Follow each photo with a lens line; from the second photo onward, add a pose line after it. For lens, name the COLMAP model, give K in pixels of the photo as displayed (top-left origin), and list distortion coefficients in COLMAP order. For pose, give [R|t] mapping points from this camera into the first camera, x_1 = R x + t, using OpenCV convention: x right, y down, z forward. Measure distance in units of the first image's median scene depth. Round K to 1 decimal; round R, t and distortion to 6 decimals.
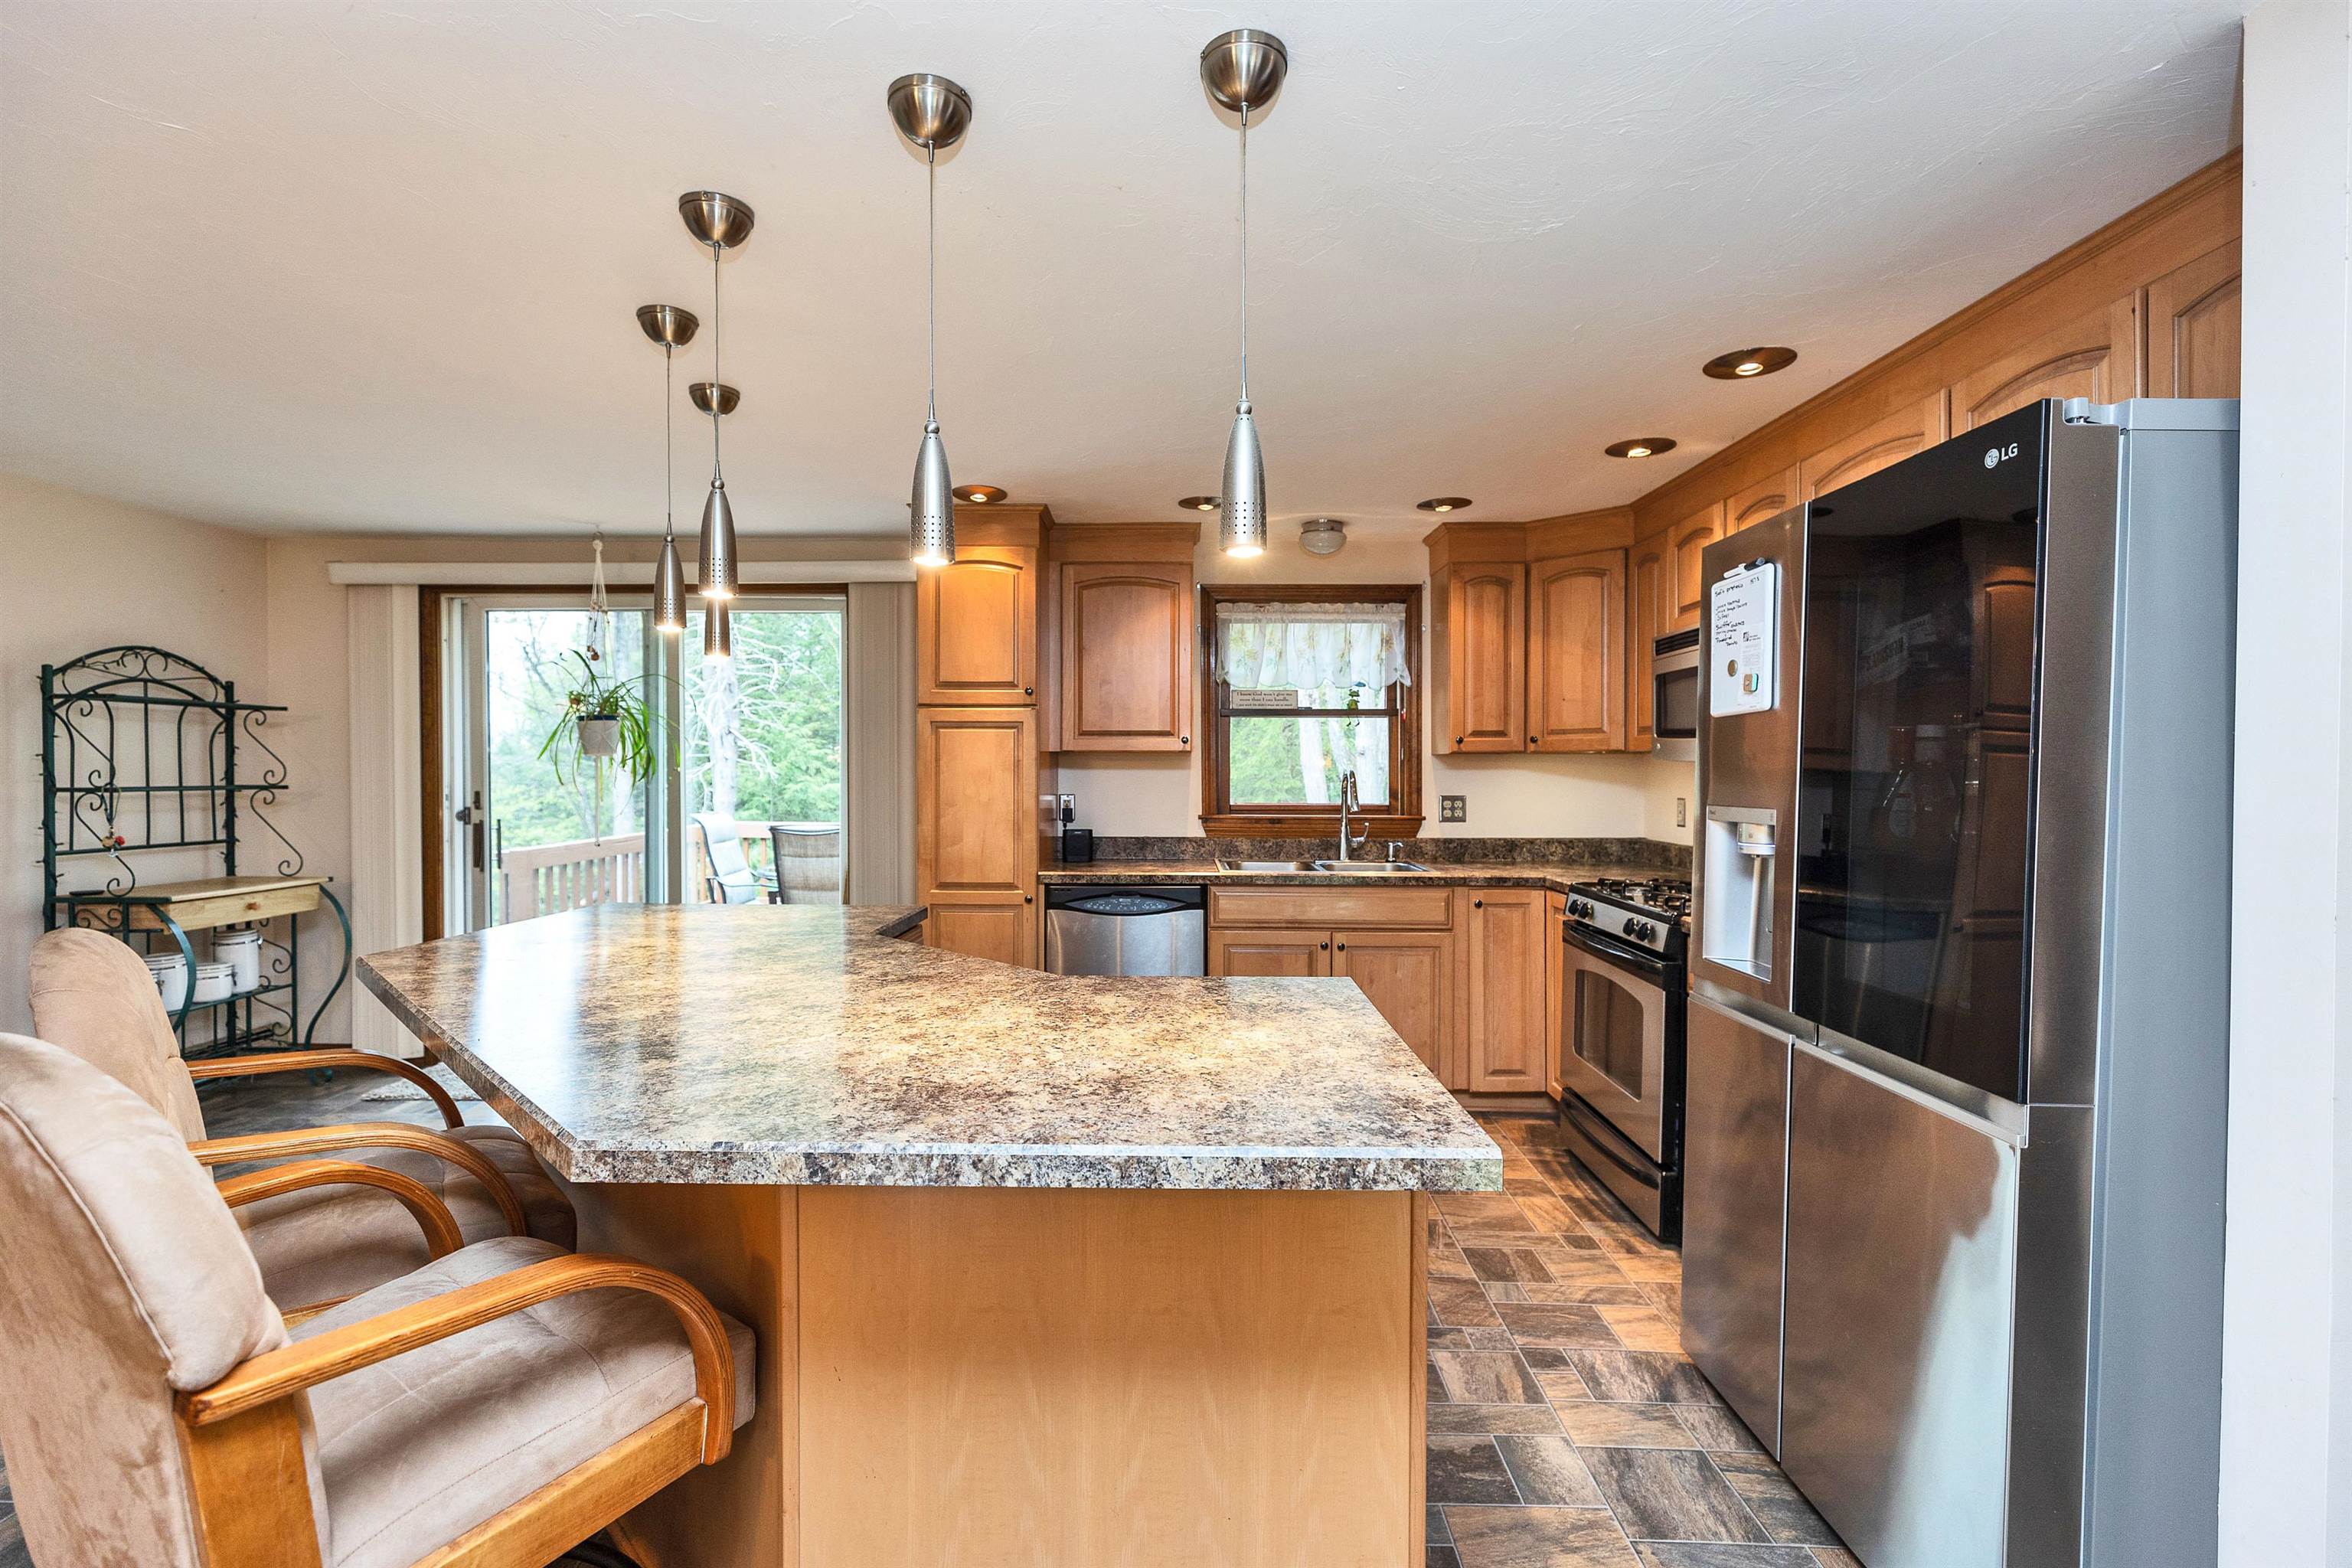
lens RADIAL K [[1044.5, 0, 1164.0], [0, 1044.5, 784.3], [0, 0, 1]] dist [0.003559, -0.000283]
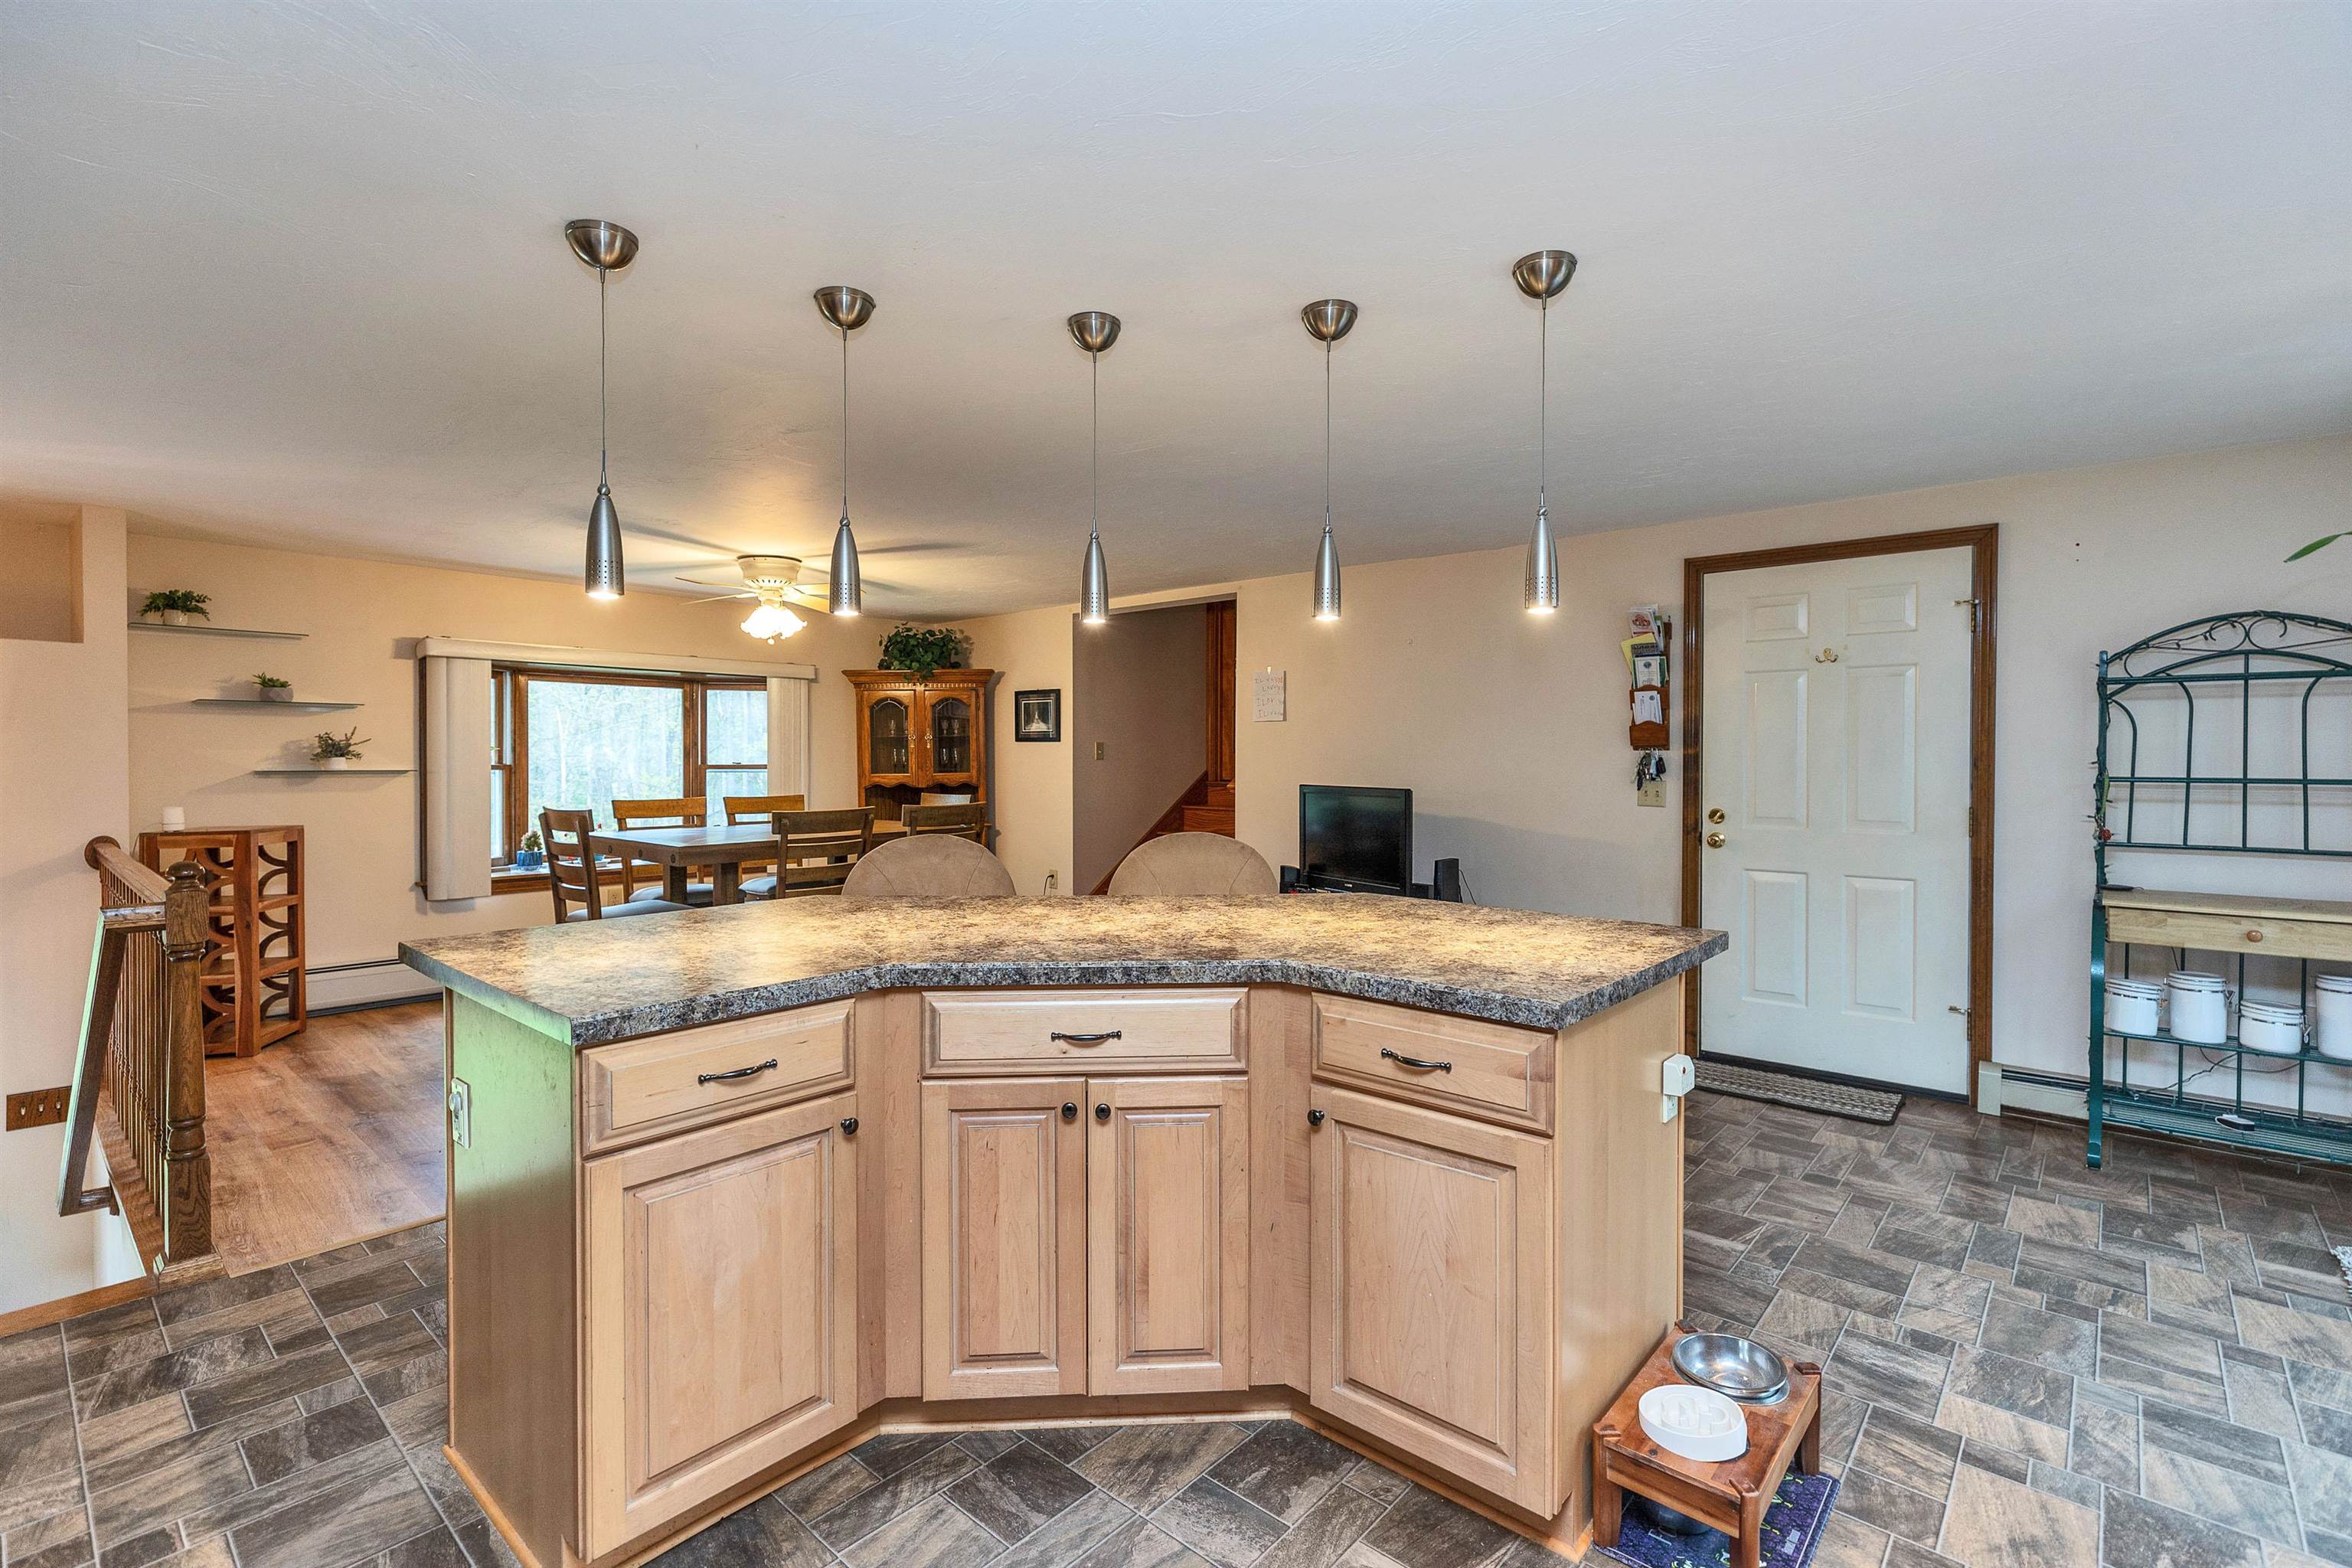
lens RADIAL K [[1065.1, 0, 1175.0], [0, 1065.1, 773.2], [0, 0, 1]] dist [0.004220, -0.000111]
pose [[-0.649985, 0.008097, -0.759904, 0.231316], [-0.013212, 0.999672, 0.021953, -0.009172], [0.759833, 0.024309, -0.649664, 0.862138]]
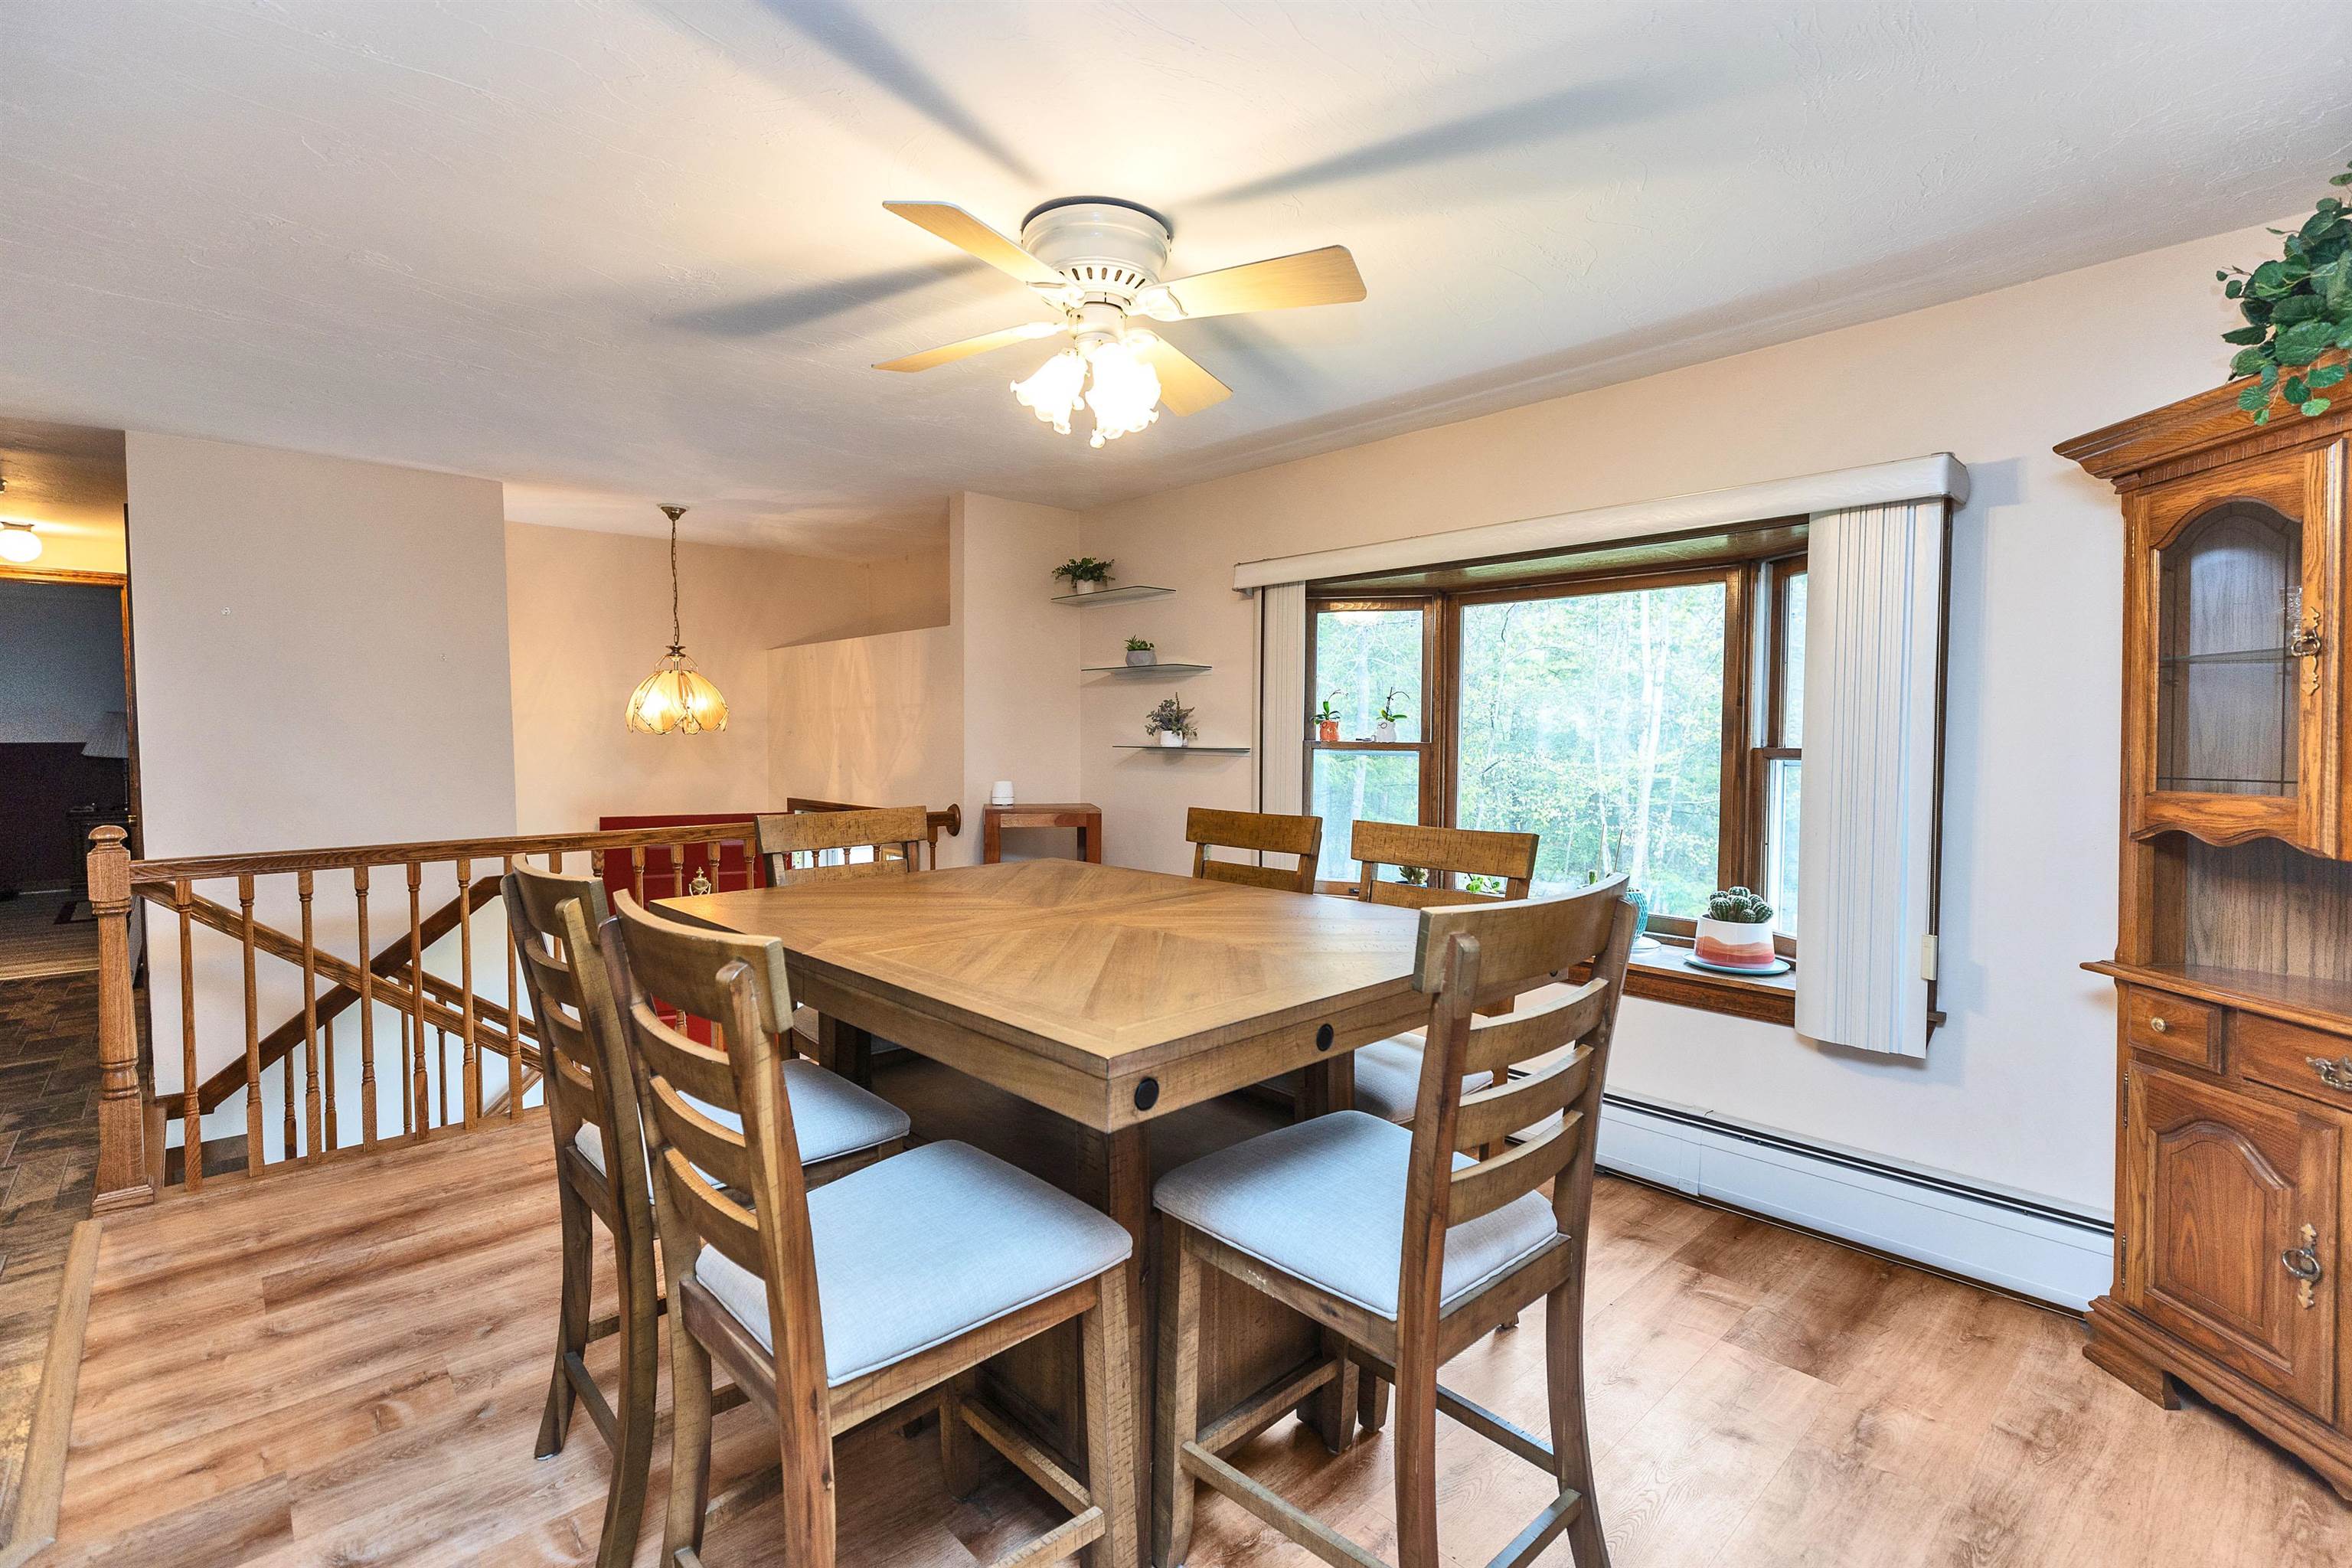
lens RADIAL K [[1051.7, 0, 1177.0], [0, 1051.7, 776.4], [0, 0, 1]] dist [0.002922, -0.000293]
pose [[-0.695569, -0.034596, 0.717626, -0.824640], [0.006232, 0.998512, 0.054178, 0.001321], [-0.718432, 0.042157, -0.694318, -0.017589]]
